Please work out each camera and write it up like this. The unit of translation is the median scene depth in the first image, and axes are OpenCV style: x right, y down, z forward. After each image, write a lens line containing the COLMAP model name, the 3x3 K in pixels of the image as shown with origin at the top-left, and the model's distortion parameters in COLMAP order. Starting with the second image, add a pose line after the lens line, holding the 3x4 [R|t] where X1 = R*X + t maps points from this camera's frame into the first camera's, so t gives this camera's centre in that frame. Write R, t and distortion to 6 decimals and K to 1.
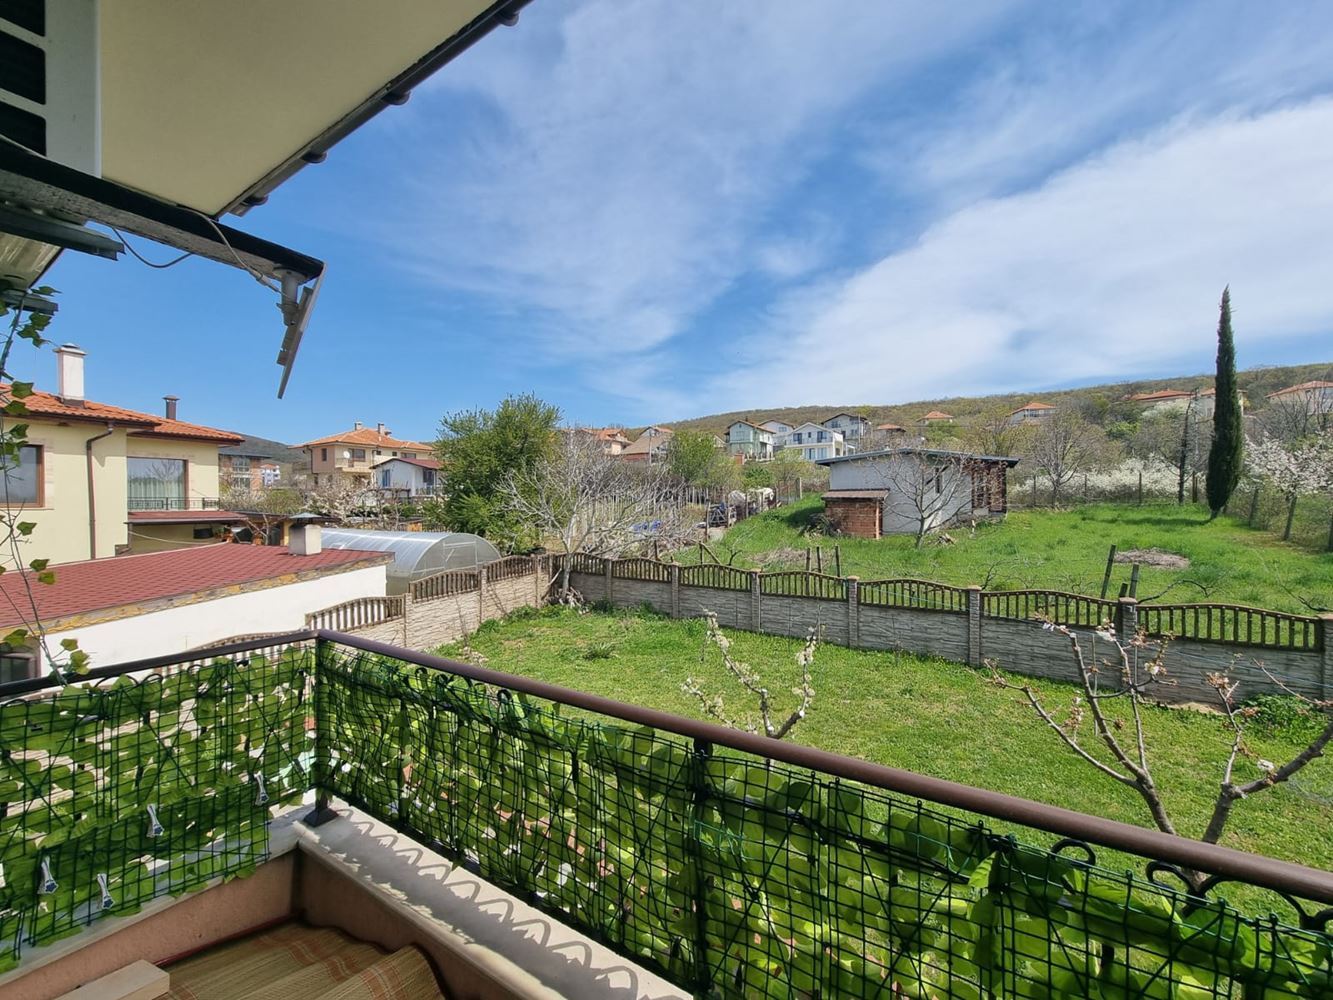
lens RADIAL K [[550.3, 0, 659.7], [0, 550.3, 506.6], [0, 0, 1]] dist [-0.003233, 0.000122]
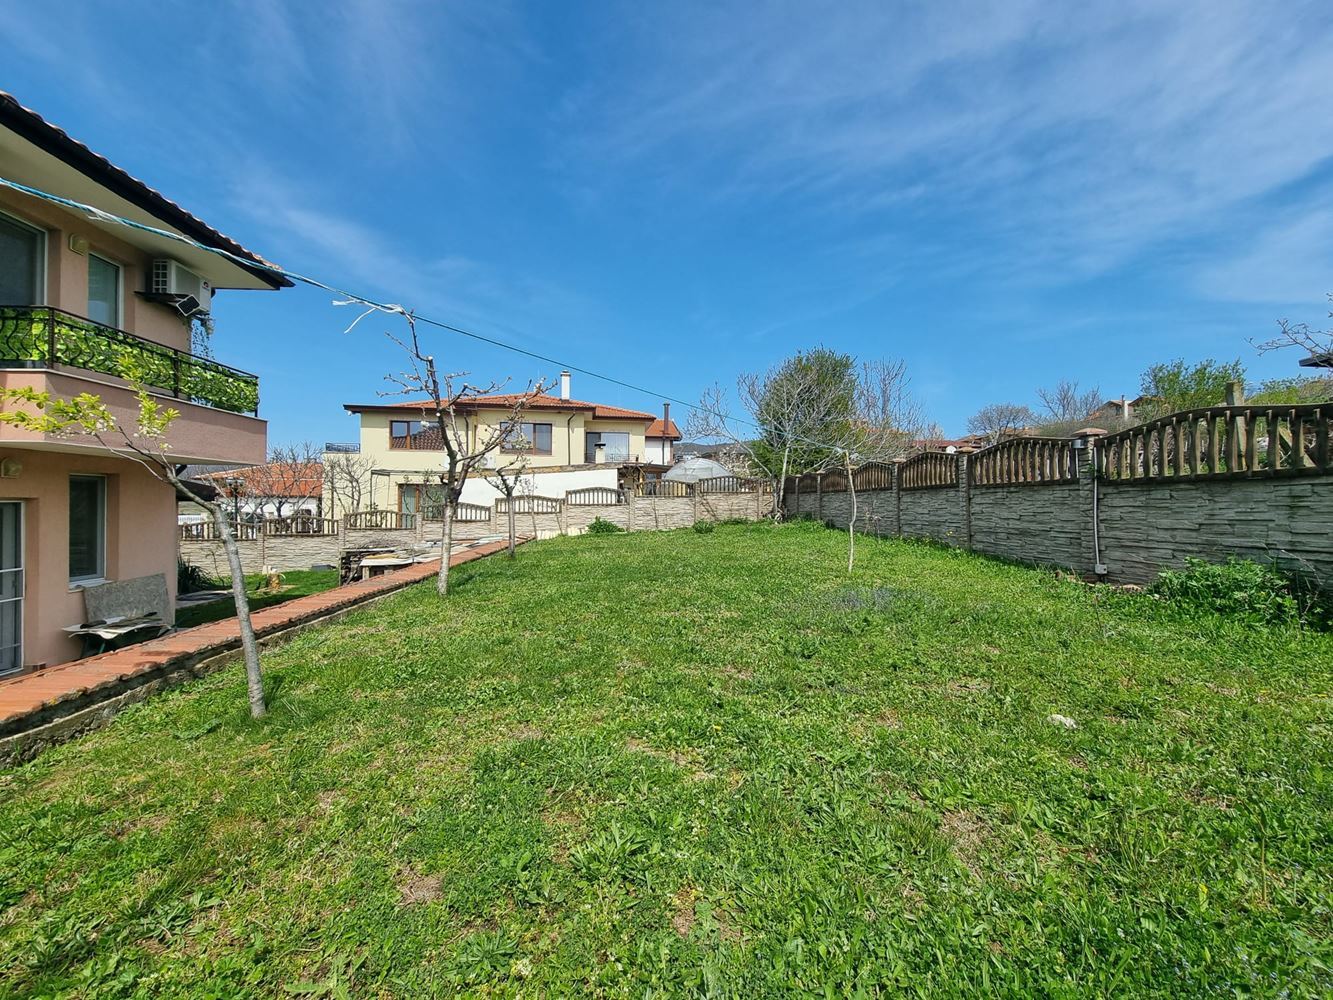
lens RADIAL K [[550.3, 0, 659.7], [0, 550.3, 506.6], [0, 0, 1]] dist [-0.003233, 0.000122]
pose [[0.586326, 0.012403, -0.809980, 0.949765], [-0.011311, 0.999911, 0.007124, 0.227773], [0.809996, 0.004984, 0.586414, 0.204449]]
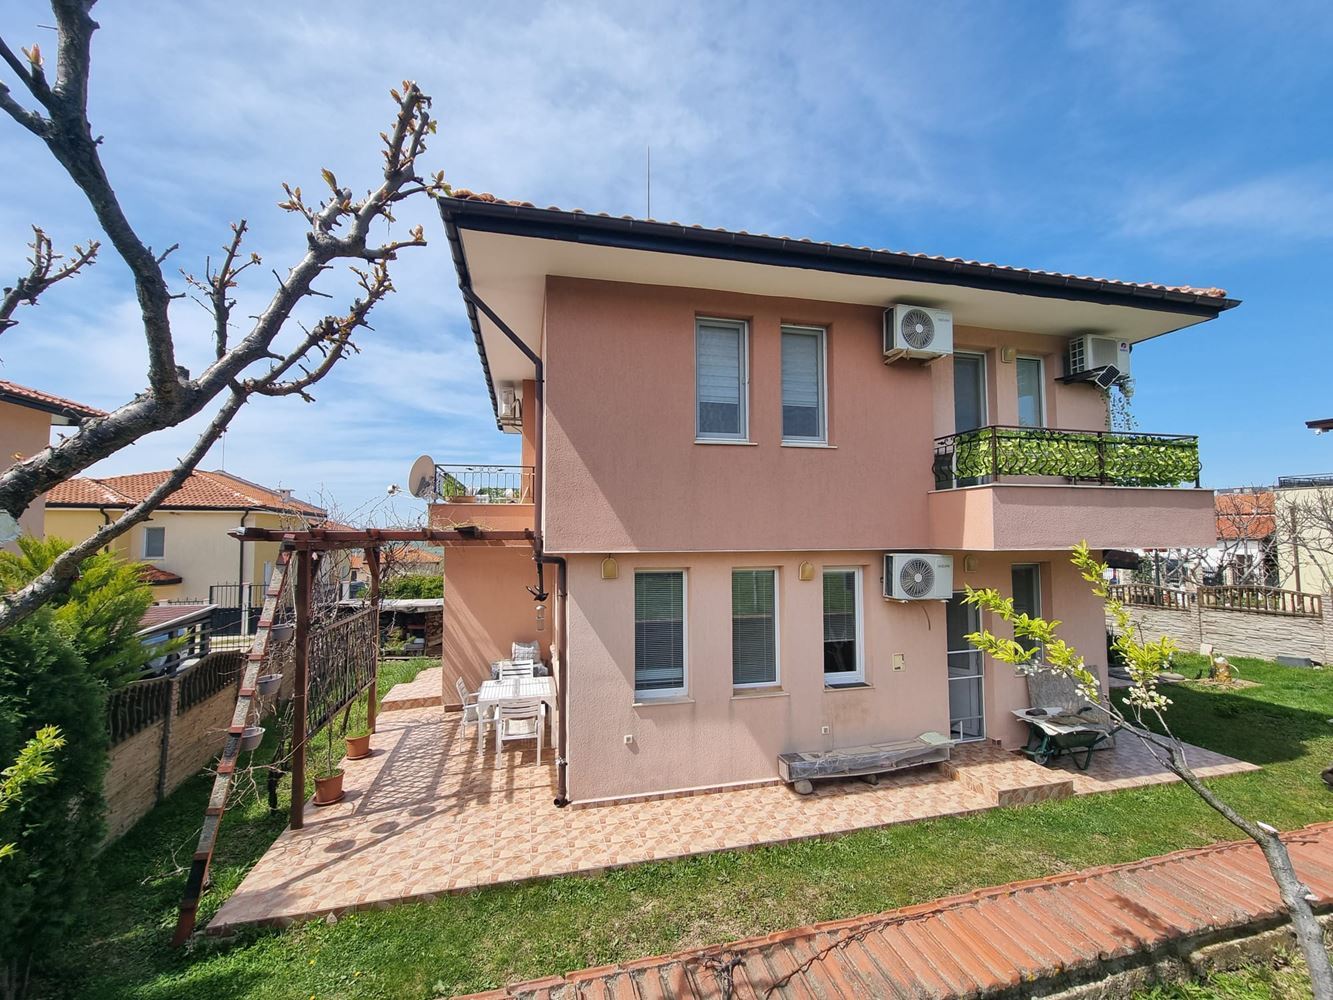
lens RADIAL K [[550.3, 0, 659.7], [0, 550.3, 506.6], [0, 0, 1]] dist [-0.003233, 0.000122]
pose [[-0.683819, -0.032485, -0.728928, 0.835473], [0.007507, 0.998642, -0.051548, 0.156361], [0.729613, -0.040721, -0.682647, 0.173421]]
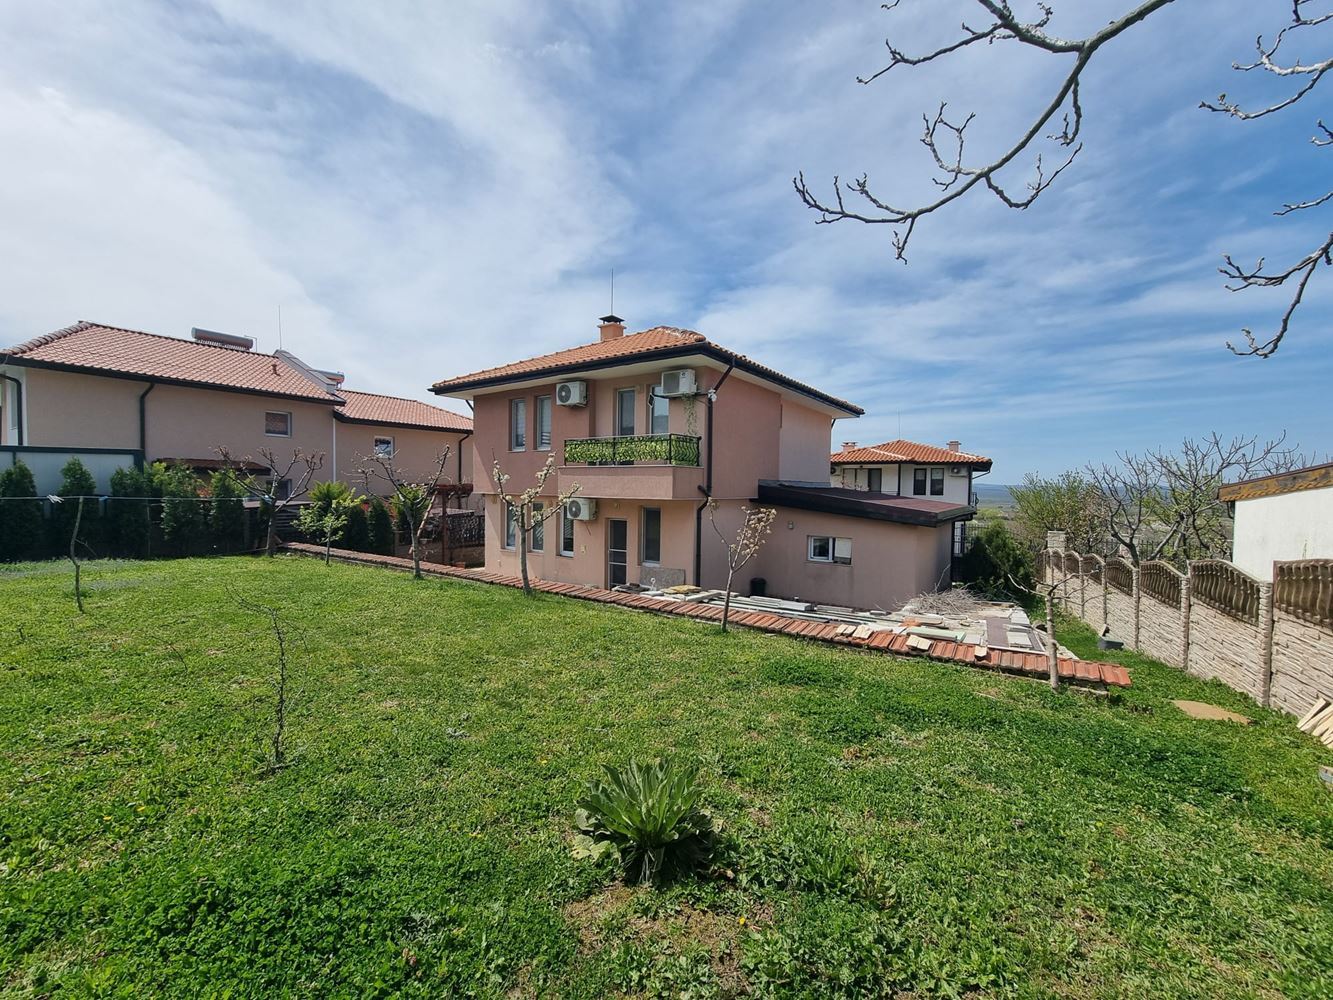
lens RADIAL K [[543.8, 0, 680.3], [0, 543.8, 504.5], [0, 0, 1]] dist [-0.030785, -0.000078]
pose [[-0.999787, -0.010933, 0.017523, -0.153182], [-0.010303, 0.999312, 0.035615, 0.145143], [-0.017901, 0.035427, -0.999212, 1.332925]]
